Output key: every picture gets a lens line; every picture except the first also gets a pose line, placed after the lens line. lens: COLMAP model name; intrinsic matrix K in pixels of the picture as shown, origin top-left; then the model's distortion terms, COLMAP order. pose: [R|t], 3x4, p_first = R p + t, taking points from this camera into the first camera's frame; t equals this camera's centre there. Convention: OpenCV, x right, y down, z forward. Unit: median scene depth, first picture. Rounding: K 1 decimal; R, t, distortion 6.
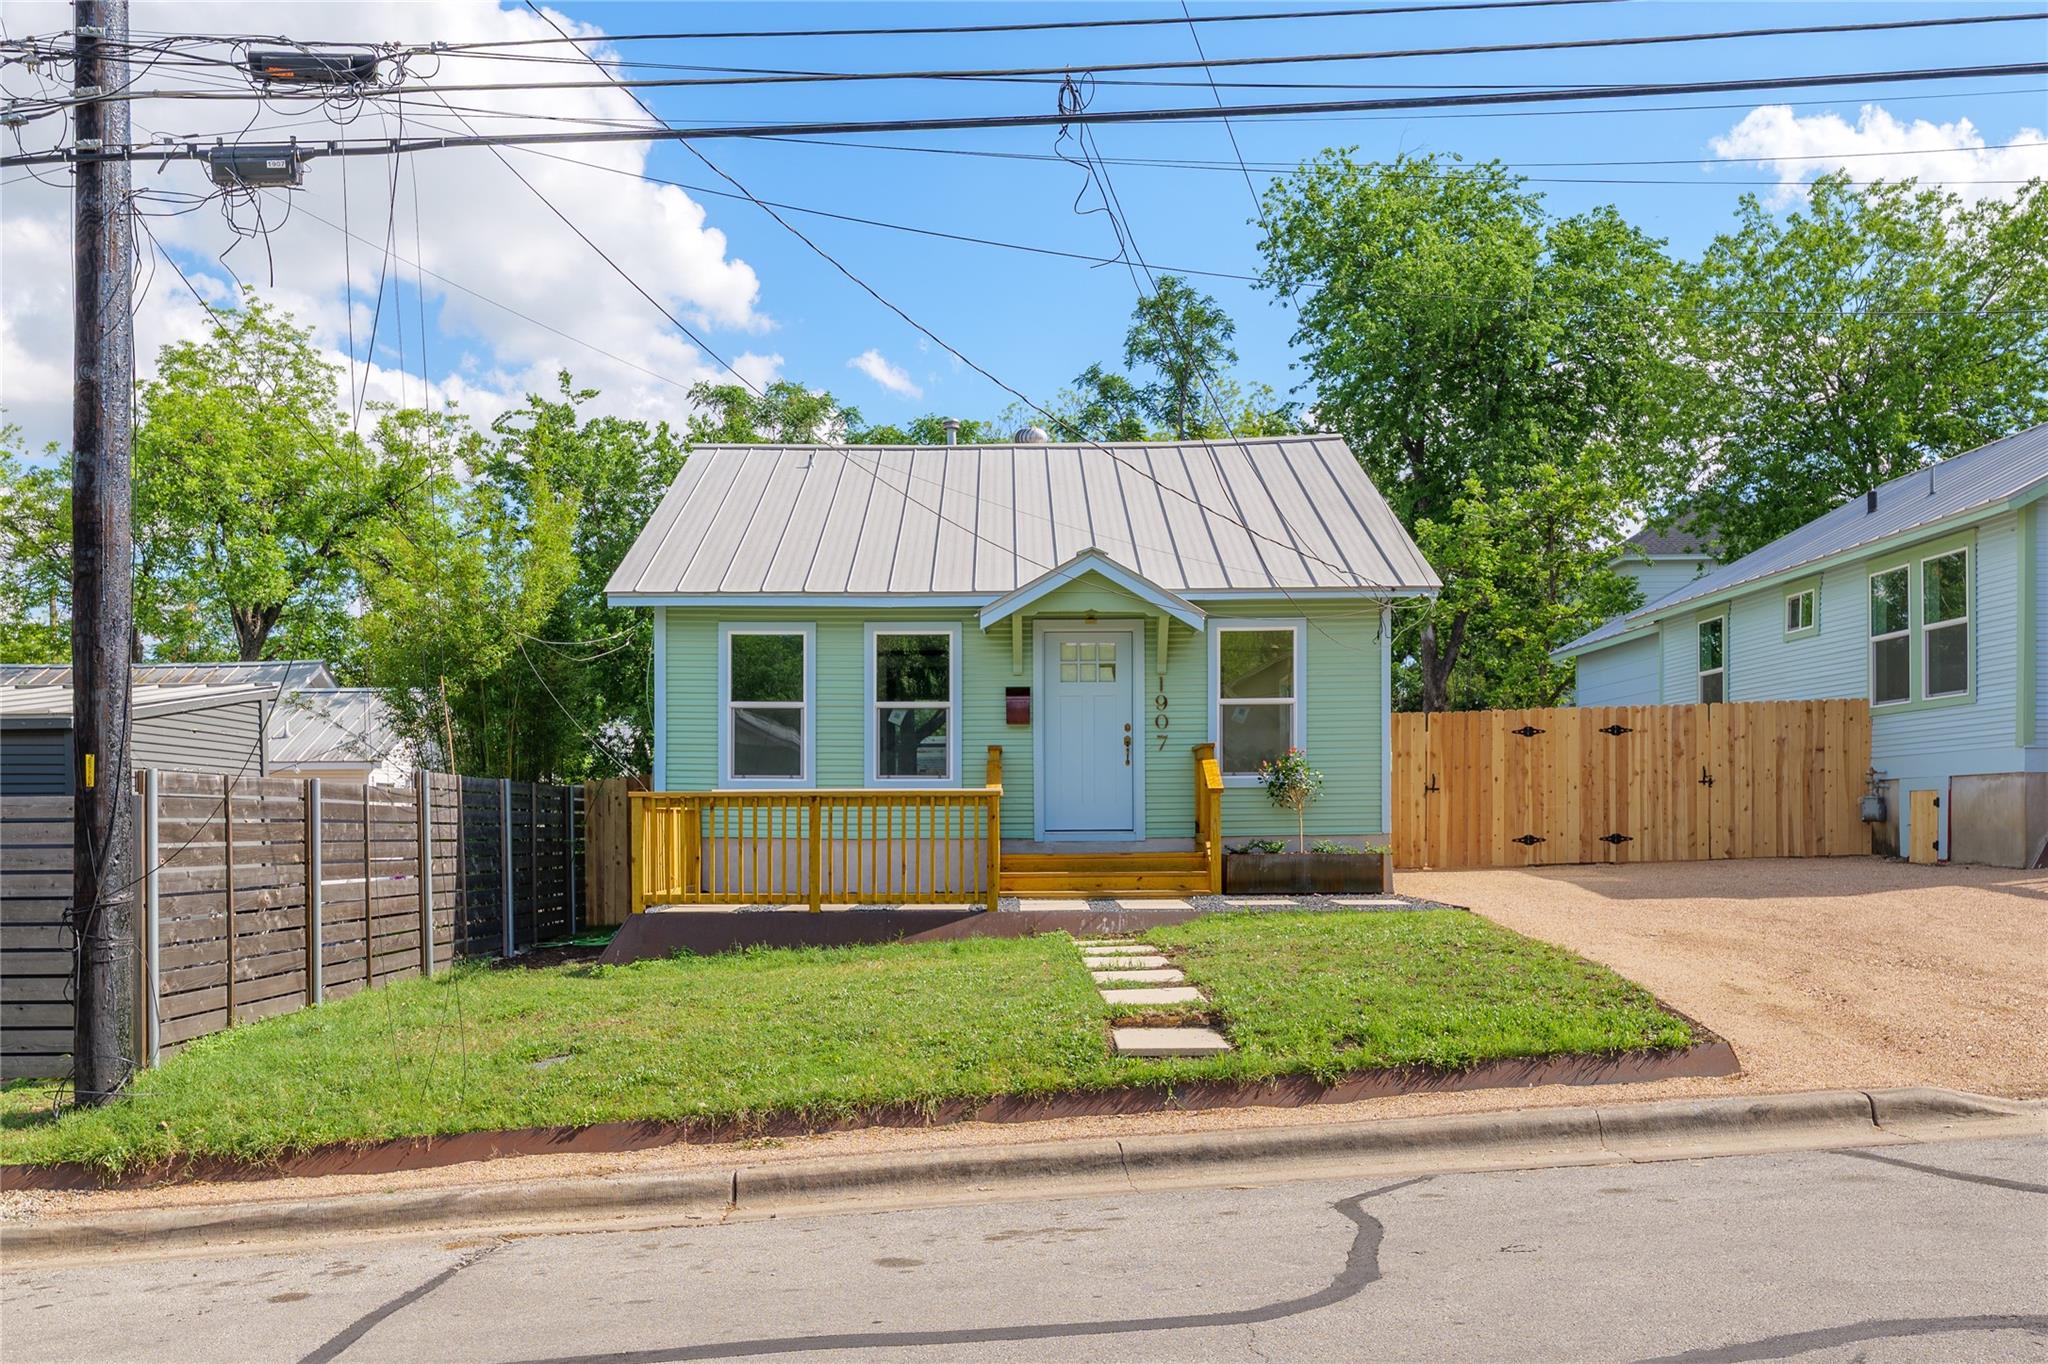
lens RADIAL K [[1425.9, 0, 1031.3], [0, 1425.9, 713.0], [0, 0, 1]] dist [0.002747, 0.000180]
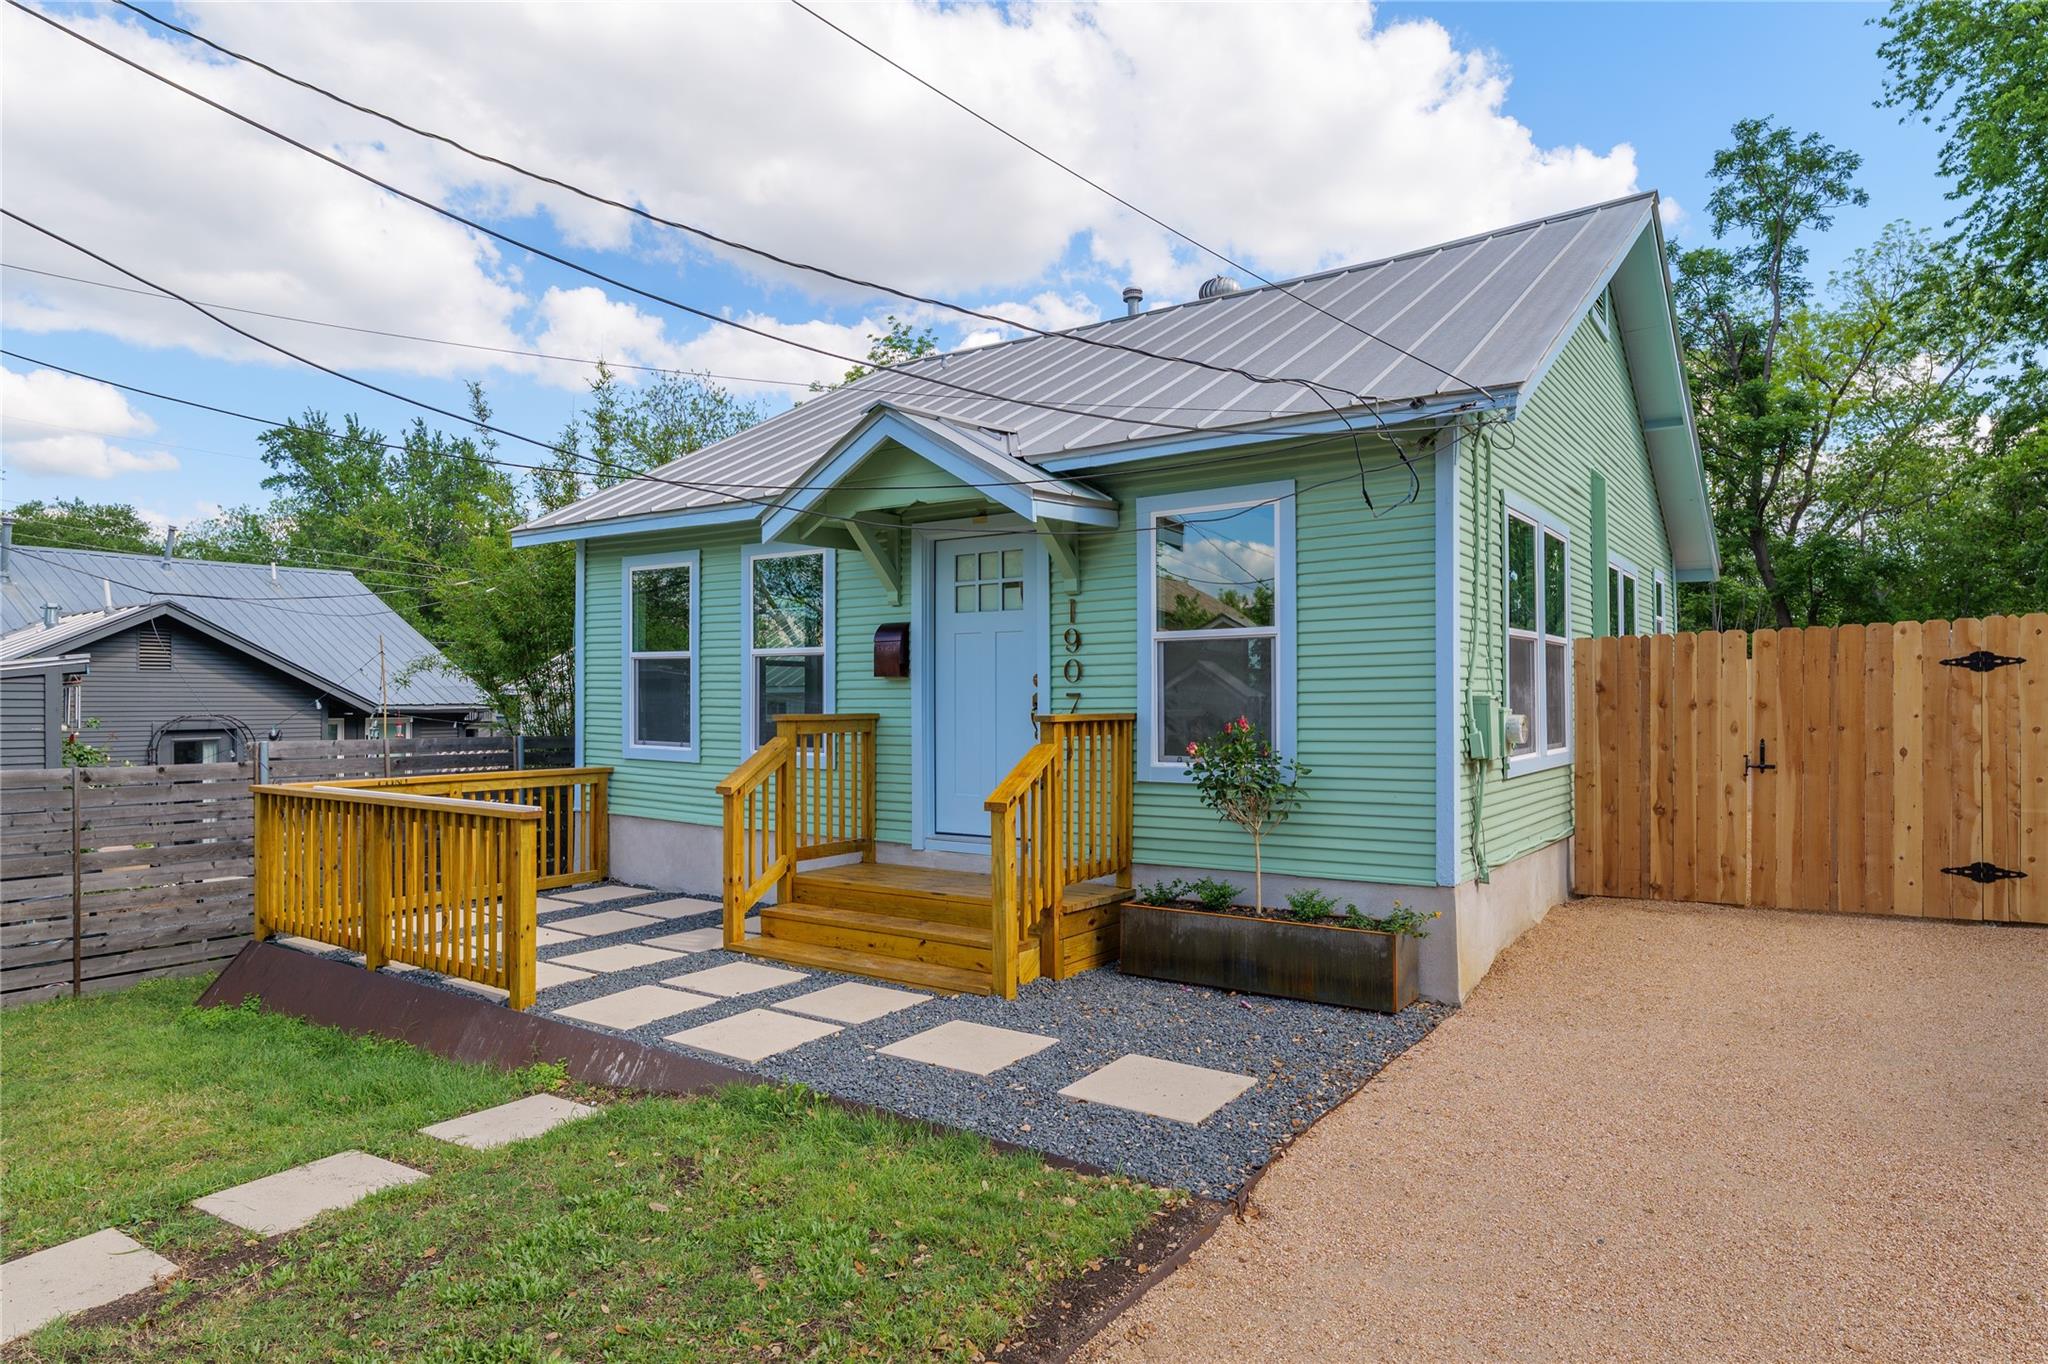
lens RADIAL K [[1120.4, 0, 1024.0], [0, 1120.4, 682.0], [0, 0, 1]] dist [-0.001352, -0.000910]
pose [[0.840757, -0.007302, -0.541363, 0.277083], [0.035930, 0.998457, 0.042333, -0.008760], [0.540219, -0.055043, 0.839723, 0.478137]]
